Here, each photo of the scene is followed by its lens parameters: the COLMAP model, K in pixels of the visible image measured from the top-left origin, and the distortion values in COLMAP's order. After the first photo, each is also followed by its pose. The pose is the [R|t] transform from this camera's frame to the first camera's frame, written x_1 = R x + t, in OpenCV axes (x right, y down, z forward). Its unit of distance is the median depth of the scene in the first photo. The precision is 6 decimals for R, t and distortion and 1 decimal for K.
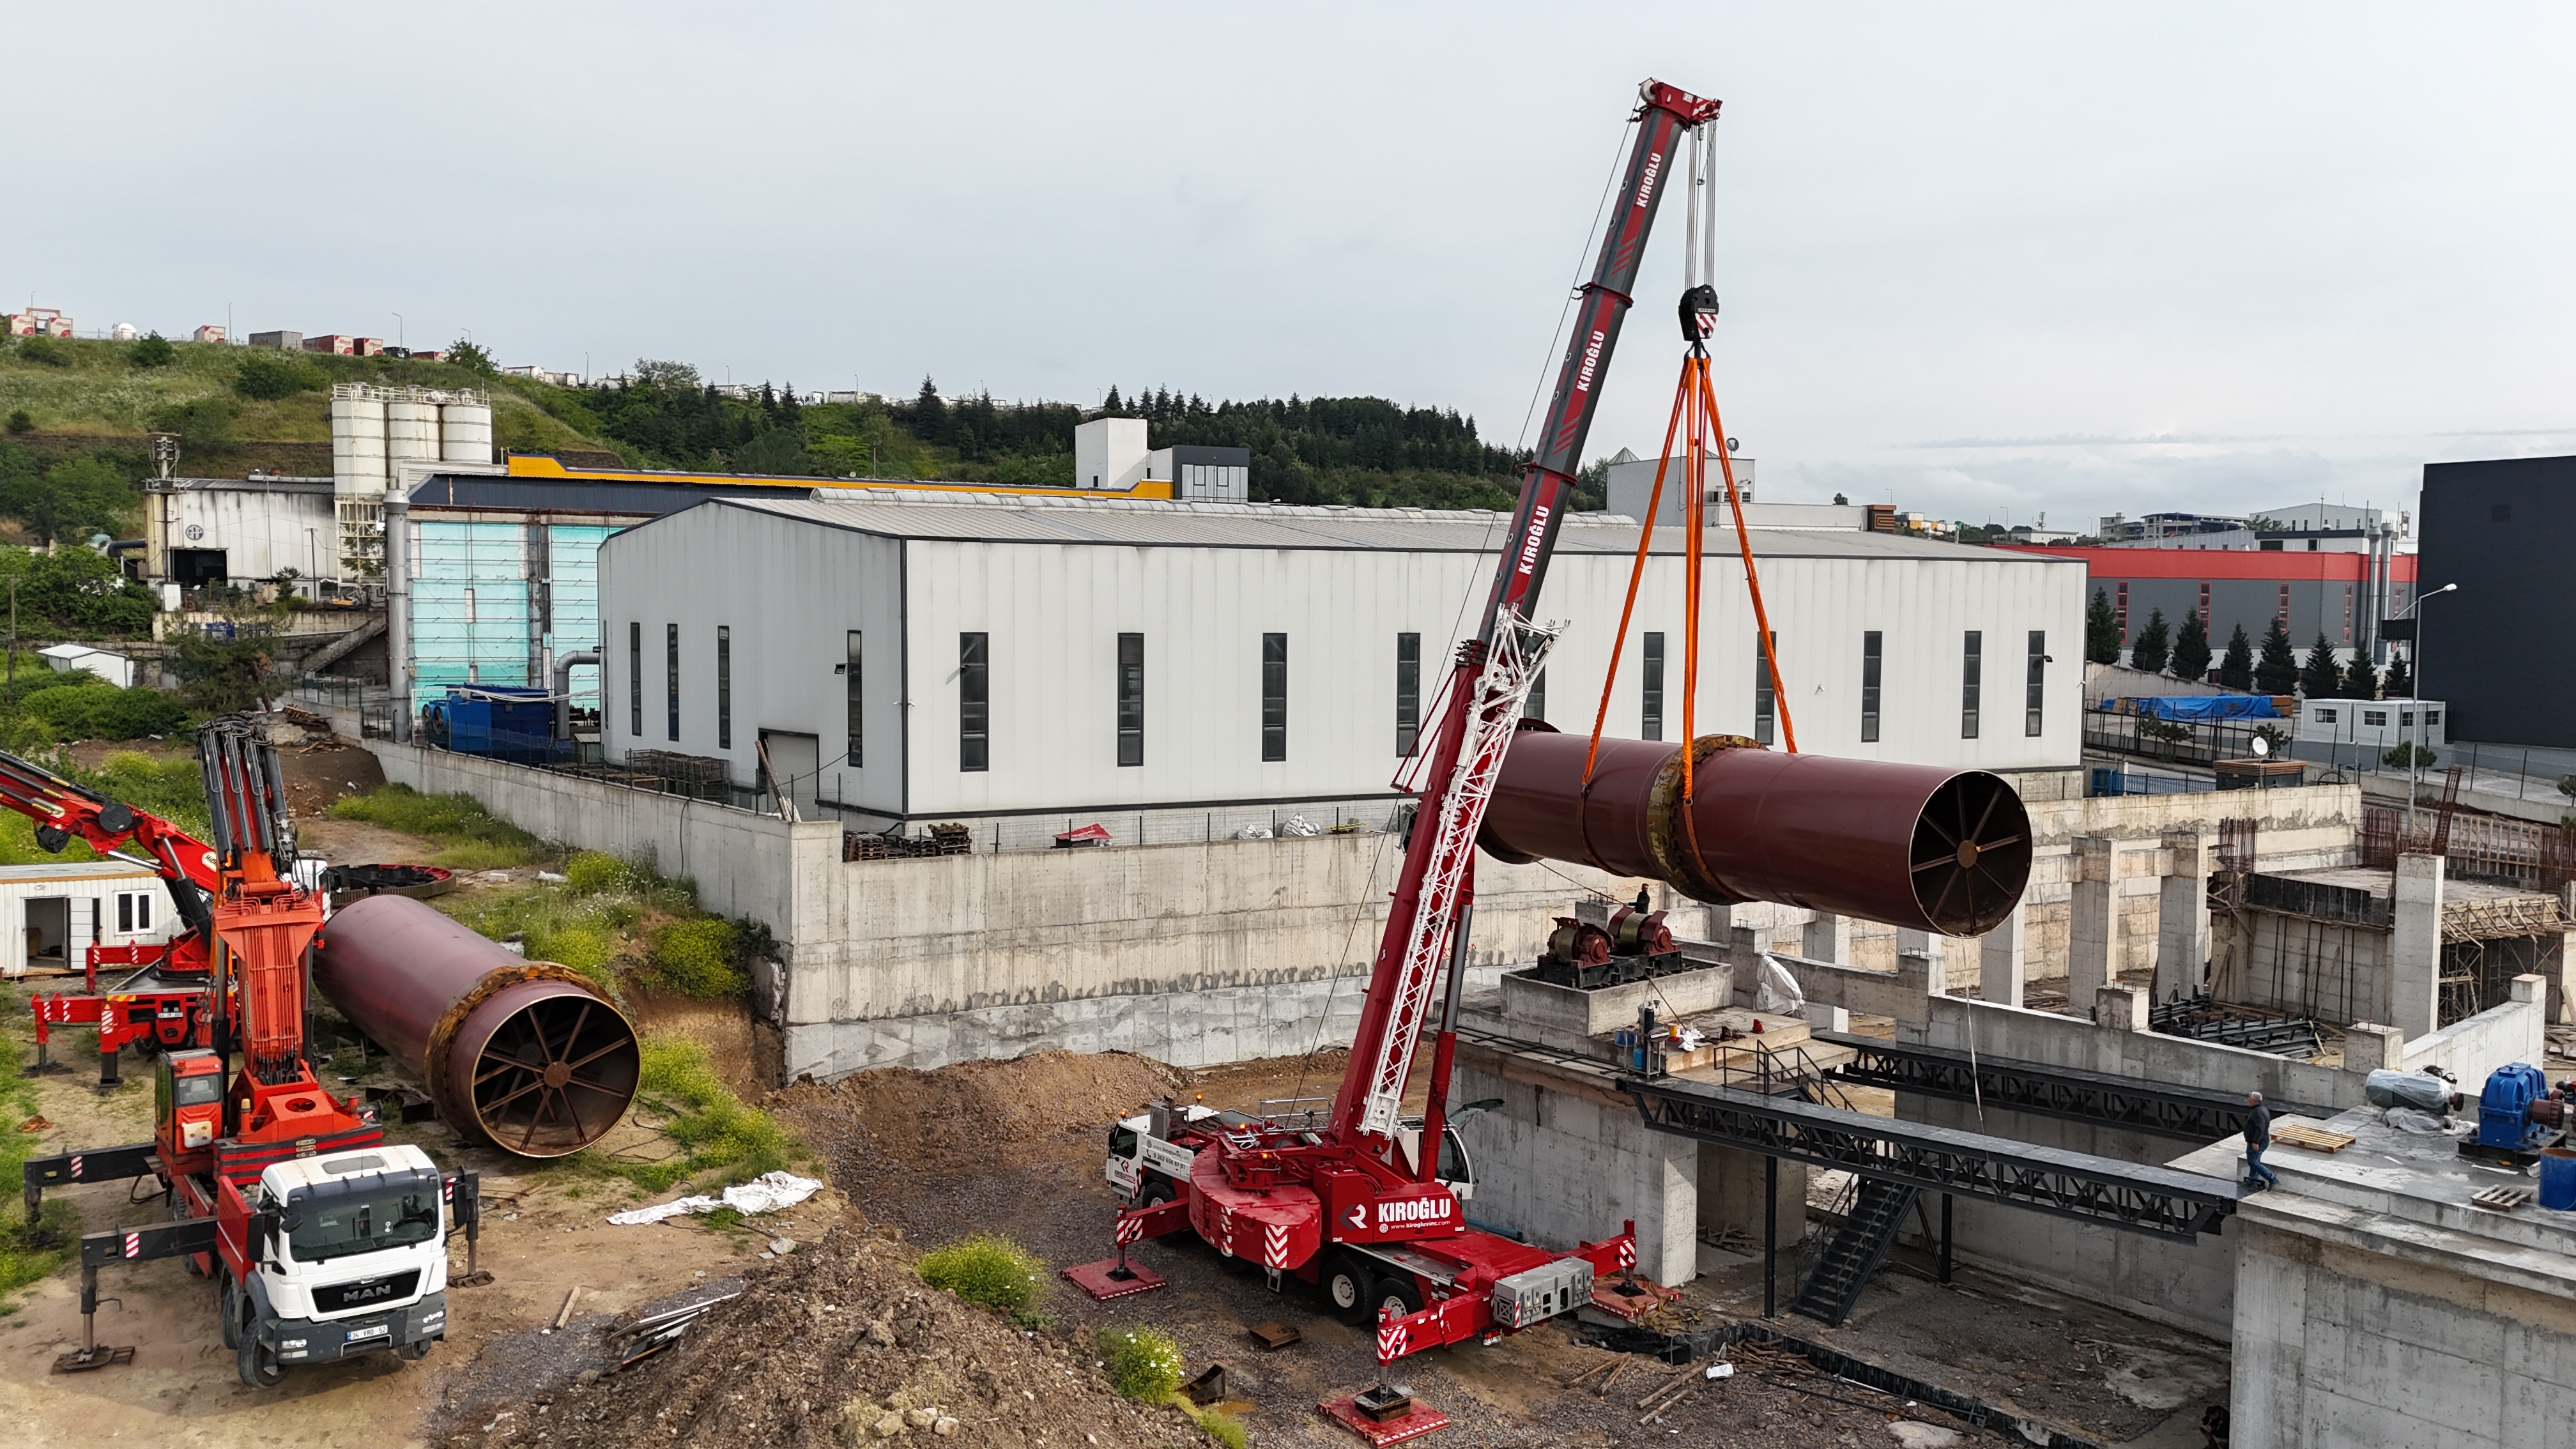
lens RADIAL K [[1894.6, 0, 1288.0], [0, 1894.6, 724.5], [0, 0, 1]] dist [0.092600, -0.095940]
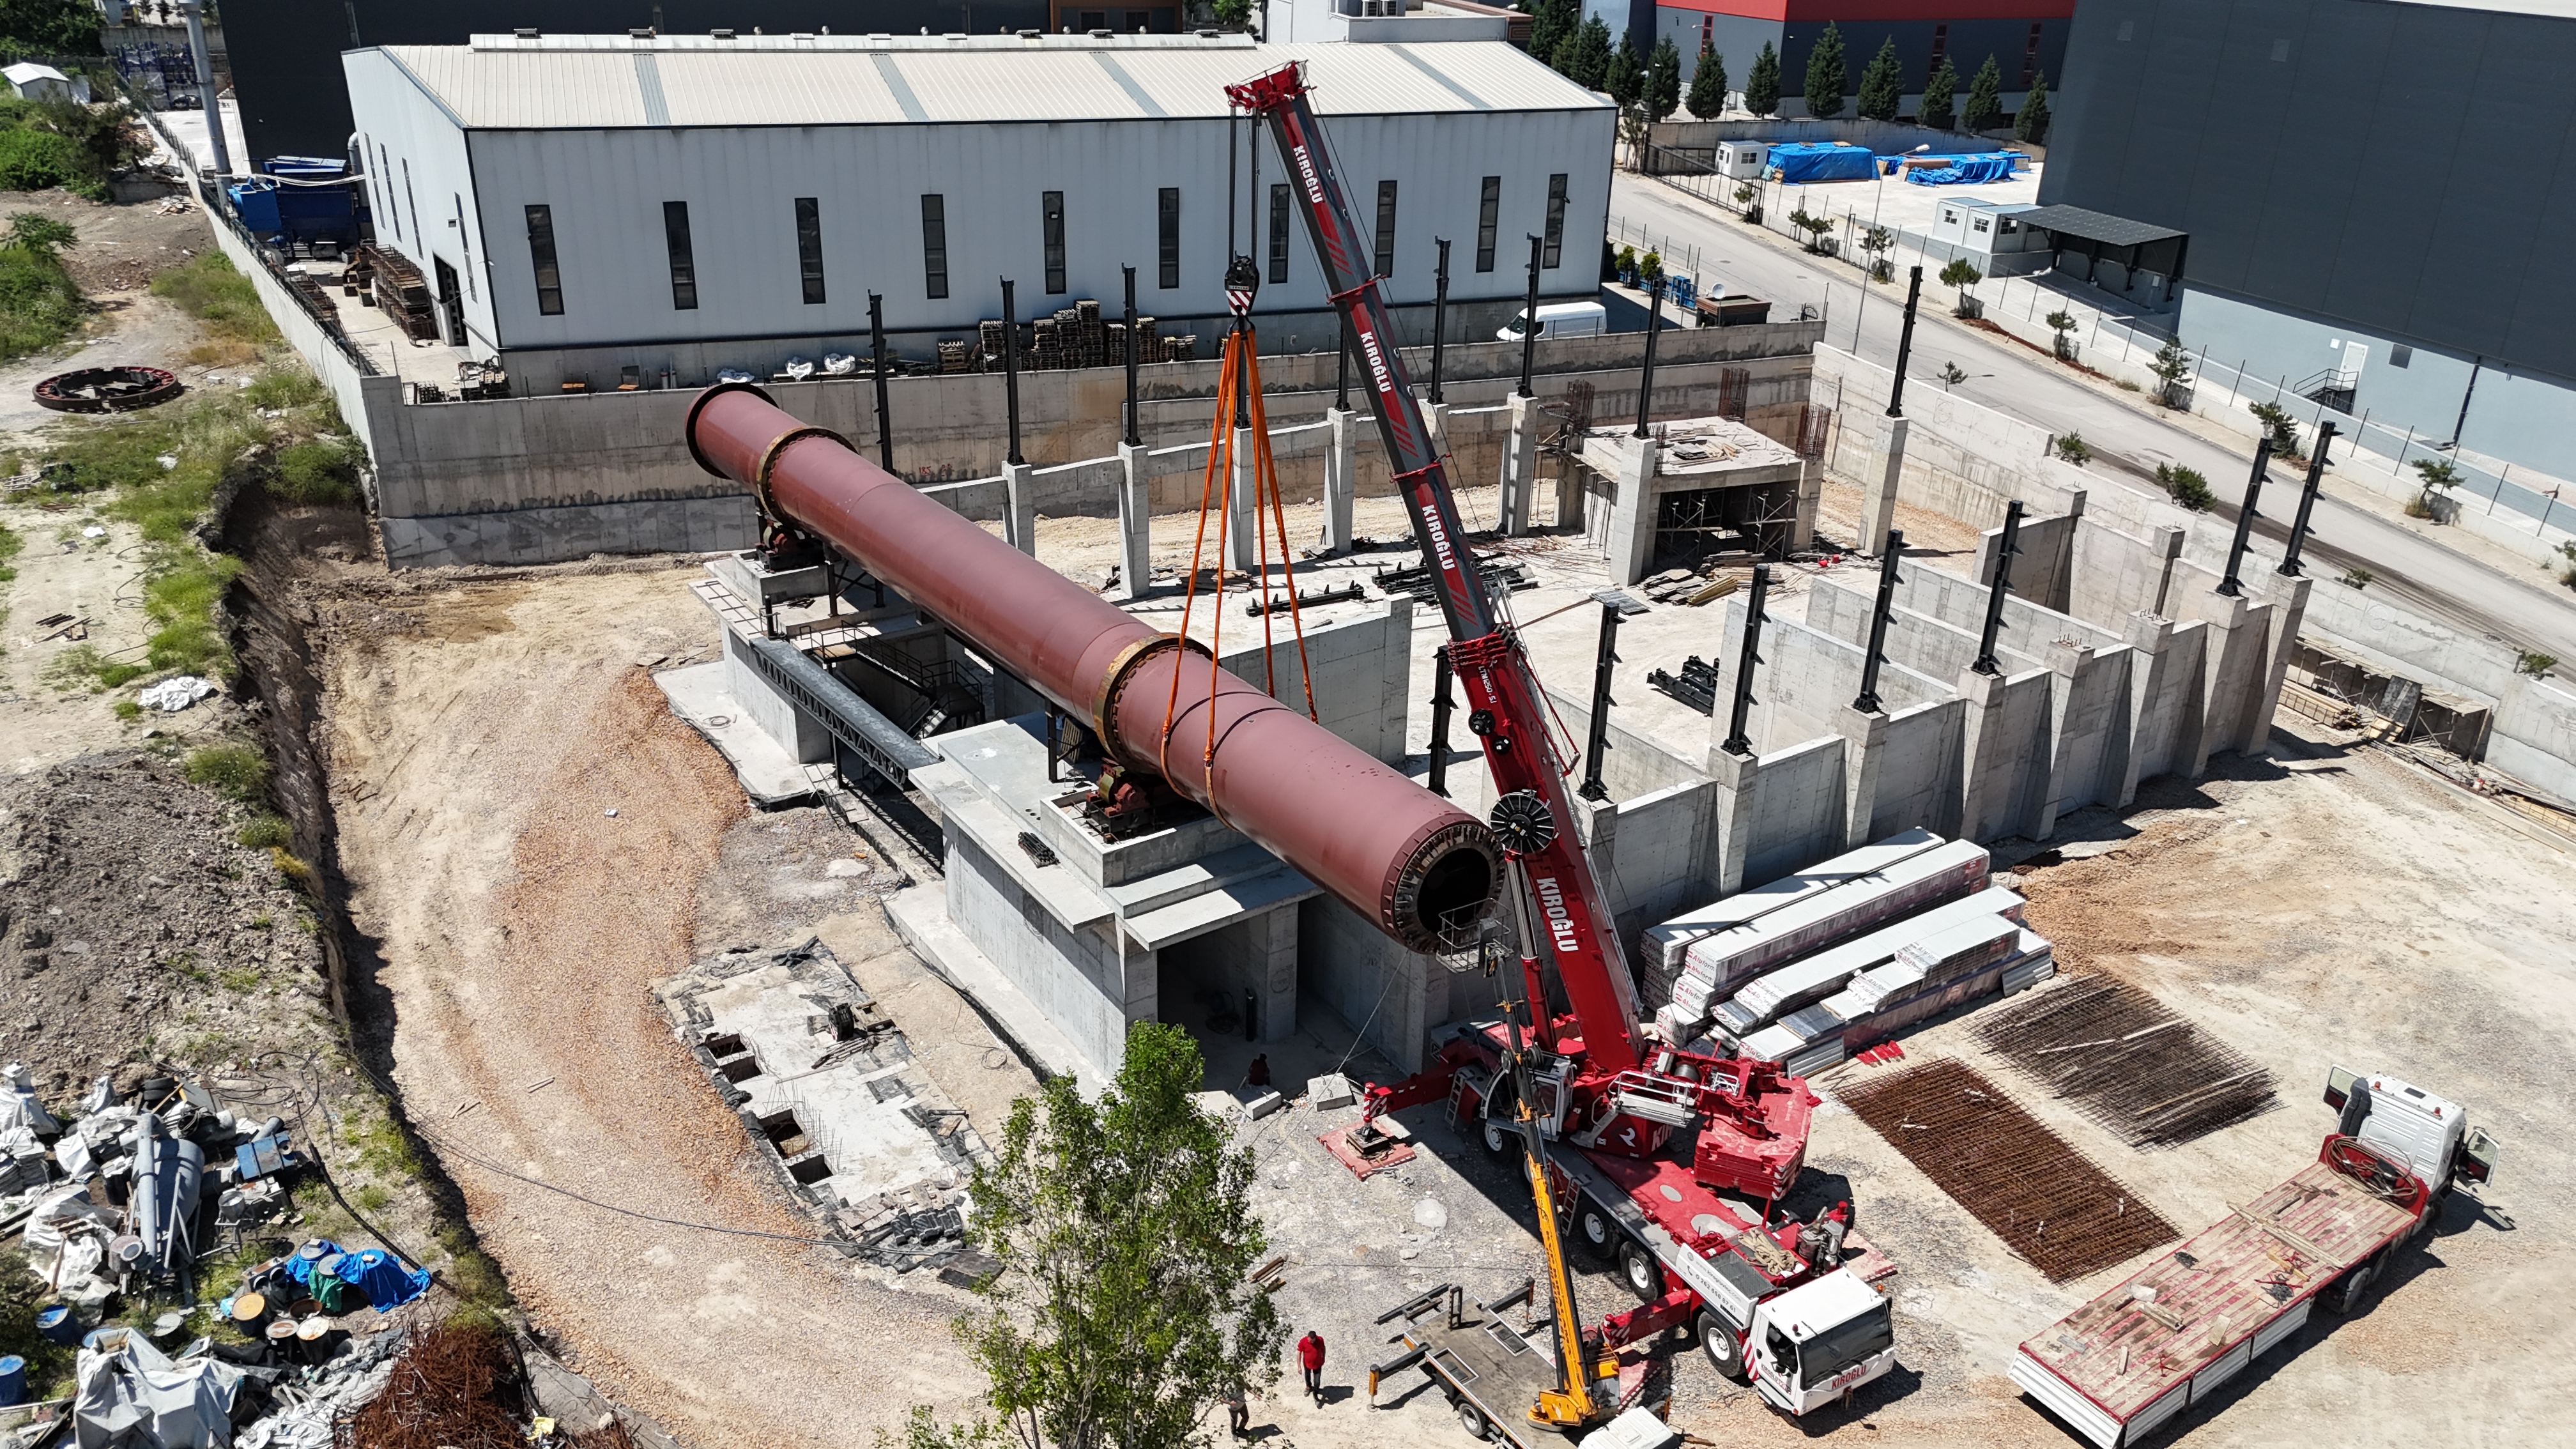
lens RADIAL K [[1894.6, 0, 1288.0], [0, 1894.6, 724.5], [0, 0, 1]] dist [0.092600, -0.095940]
pose [[0.993176, 0.065120, -0.096751, 0.522200], [-0.025546, 0.930917, 0.364337, -0.224620], [0.113793, -0.359379, 0.926228, -0.286201]]
